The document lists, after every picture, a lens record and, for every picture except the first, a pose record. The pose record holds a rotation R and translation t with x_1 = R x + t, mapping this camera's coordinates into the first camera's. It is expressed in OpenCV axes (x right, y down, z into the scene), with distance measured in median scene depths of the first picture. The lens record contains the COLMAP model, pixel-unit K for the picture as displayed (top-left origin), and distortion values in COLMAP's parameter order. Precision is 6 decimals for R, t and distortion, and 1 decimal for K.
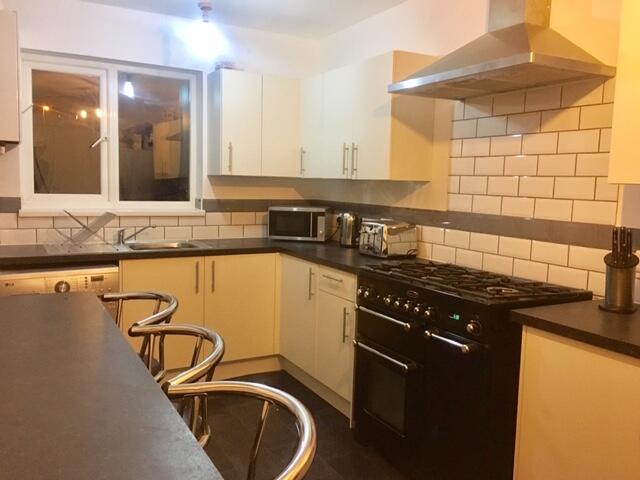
lens RADIAL K [[532.4, 0, 312.8], [0, 532.4, 247.9], [0, 0, 1]] dist [0.003188, -0.011692]
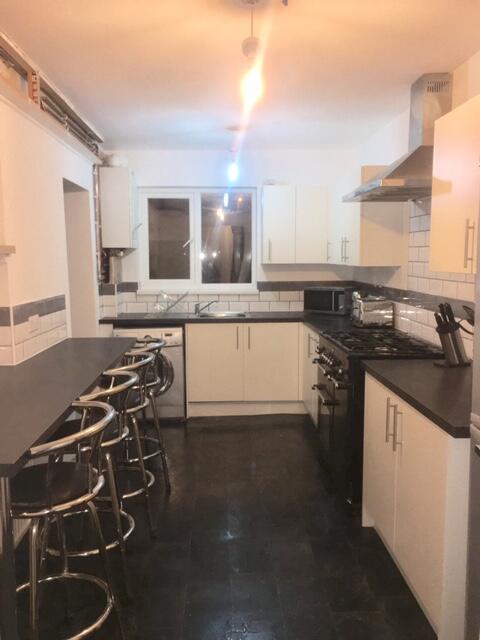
lens RADIAL K [[532.4, 0, 240.0], [0, 532.4, 320.0], [0, 0, 1]] dist [0.003188, -0.011692]
pose [[0.889961, 0.022411, -0.455485, 0.395213], [-0.027118, 0.999625, -0.003802, 0.012501], [0.455229, 0.015735, 0.890235, -0.230292]]
